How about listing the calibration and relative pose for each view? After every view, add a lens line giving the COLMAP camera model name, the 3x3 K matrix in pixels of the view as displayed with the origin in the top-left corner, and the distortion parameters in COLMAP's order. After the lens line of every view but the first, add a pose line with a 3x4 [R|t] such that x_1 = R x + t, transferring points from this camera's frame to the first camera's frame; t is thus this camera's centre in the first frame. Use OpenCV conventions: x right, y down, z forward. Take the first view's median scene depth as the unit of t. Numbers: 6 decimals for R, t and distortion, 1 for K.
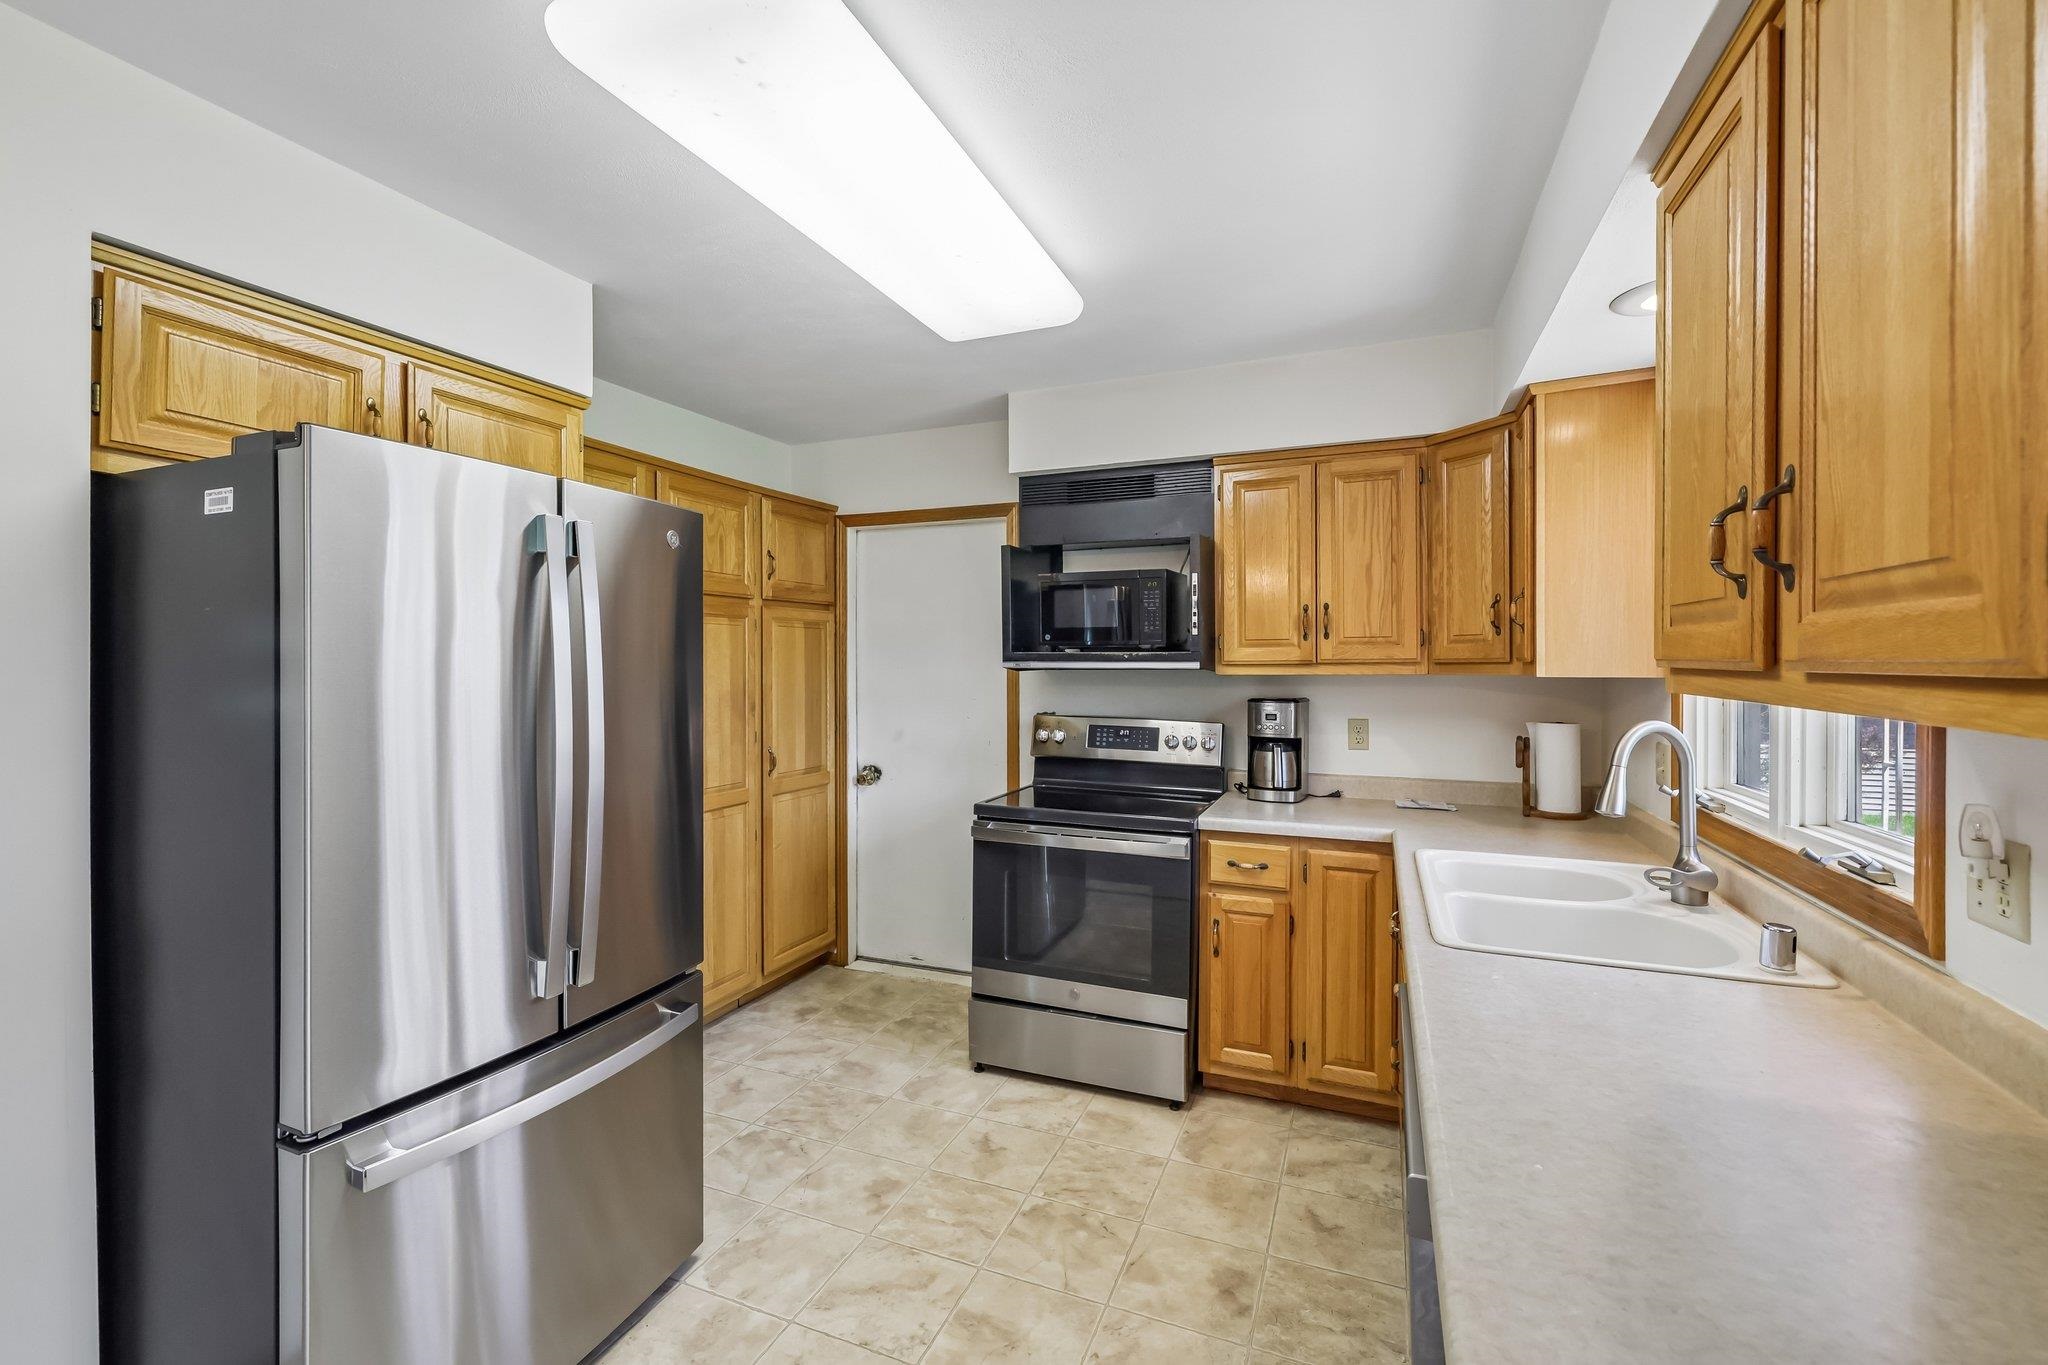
lens RADIAL K [[857.6, 0, 1029.3], [0, 857.6, 667.2], [0, 0, 1]] dist [-0.000563, 0.000204]
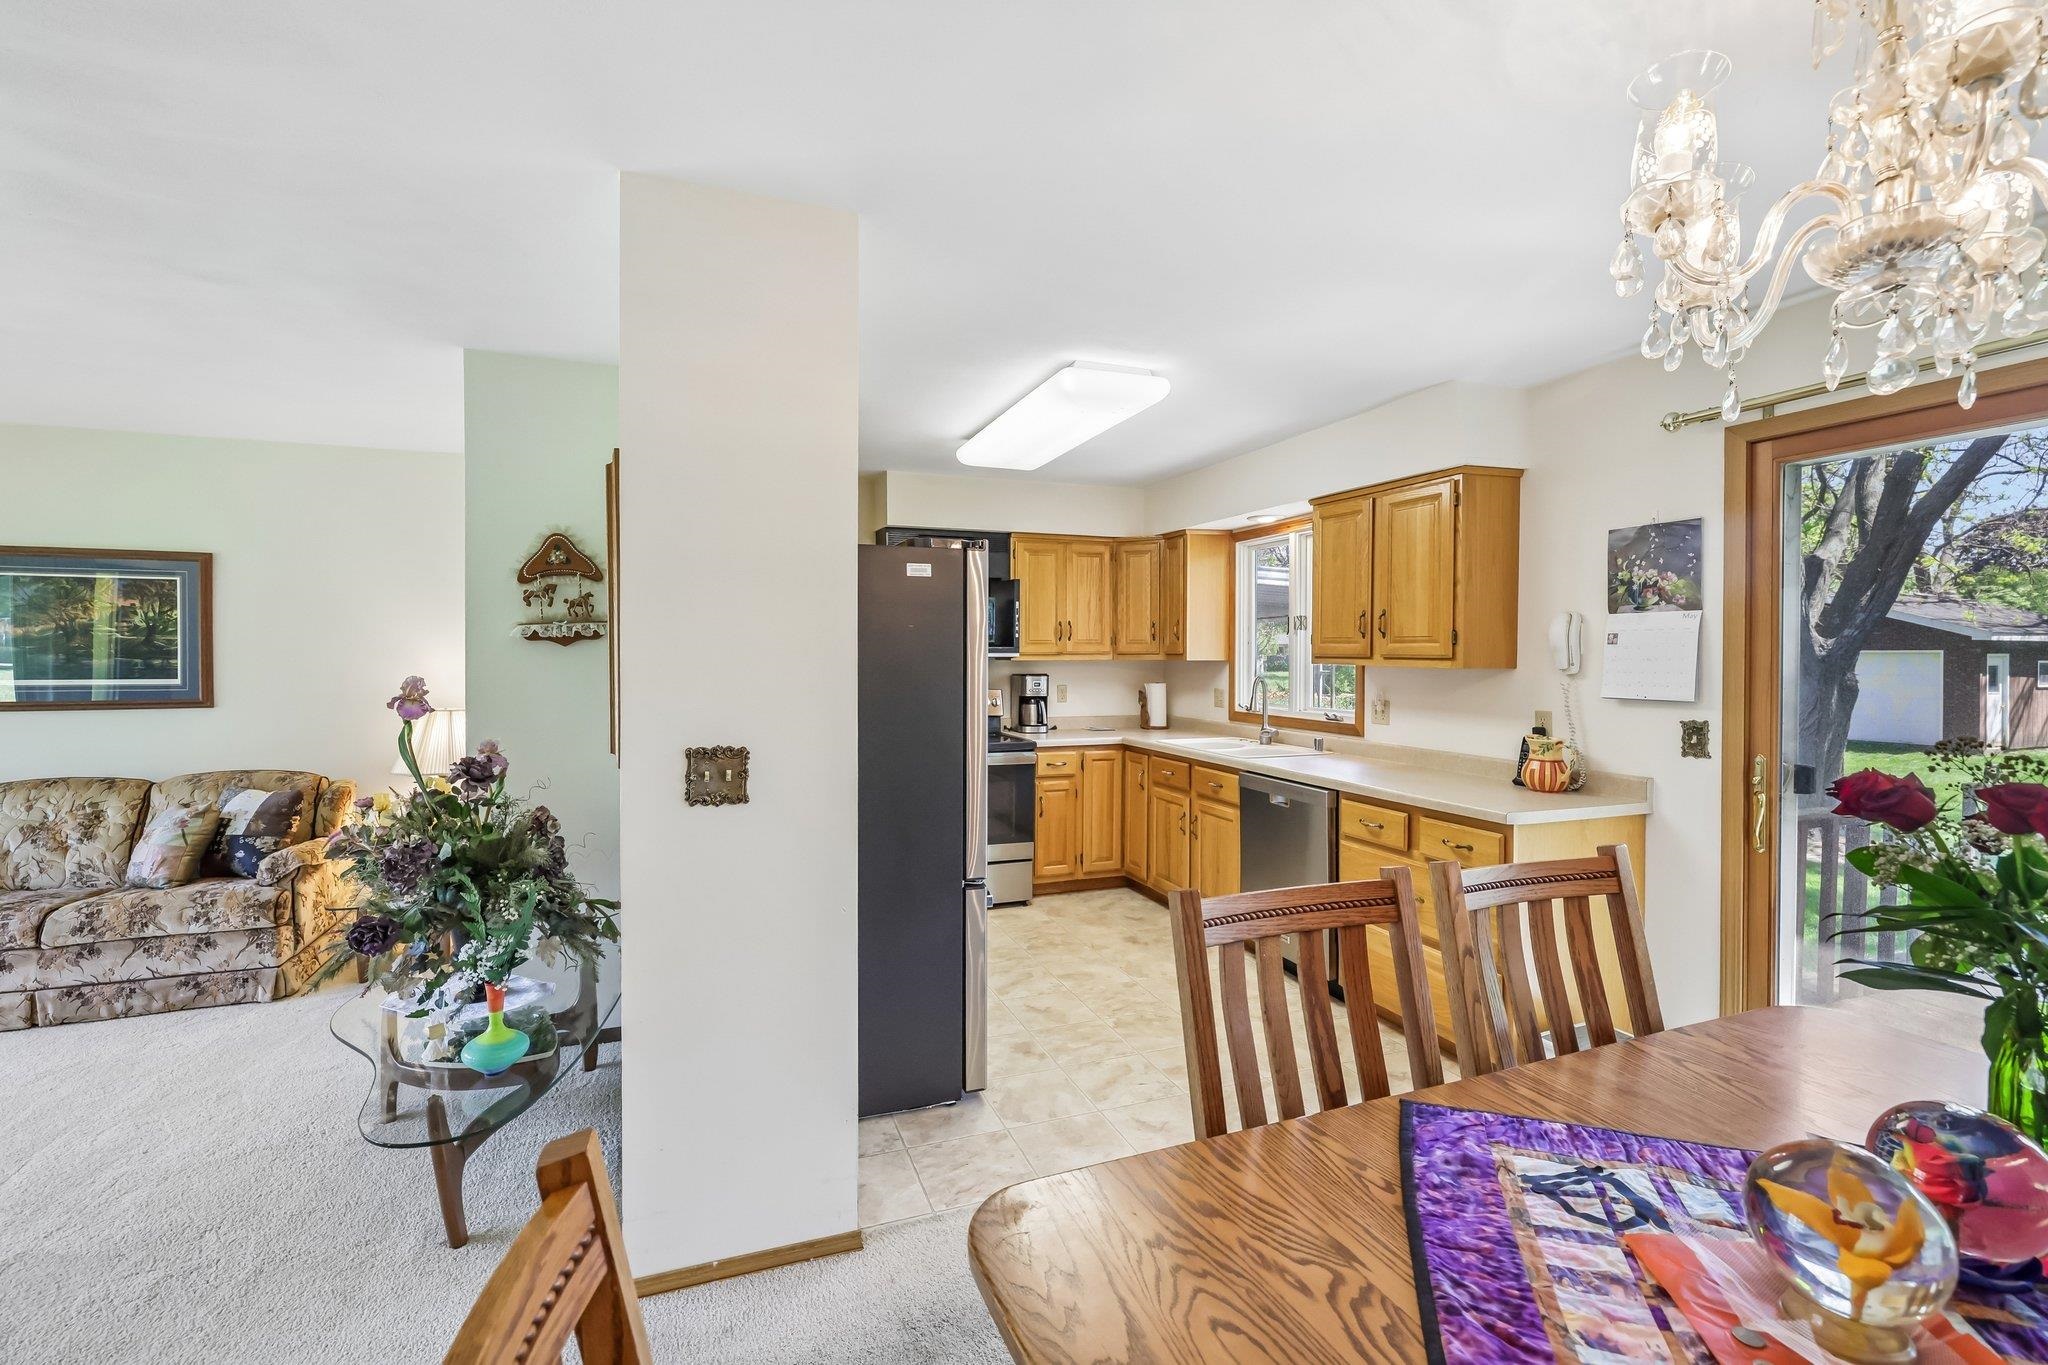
lens RADIAL K [[868.8, 0, 995.6], [0, 868.8, 662.6], [0, 0, 1]] dist [0.013826, 0.000490]
pose [[0.741576, -0.006912, 0.670833, -1.062130], [0.001622, 0.999962, 0.008511, -0.002100], [-0.670866, -0.005224, 0.741560, -0.284002]]
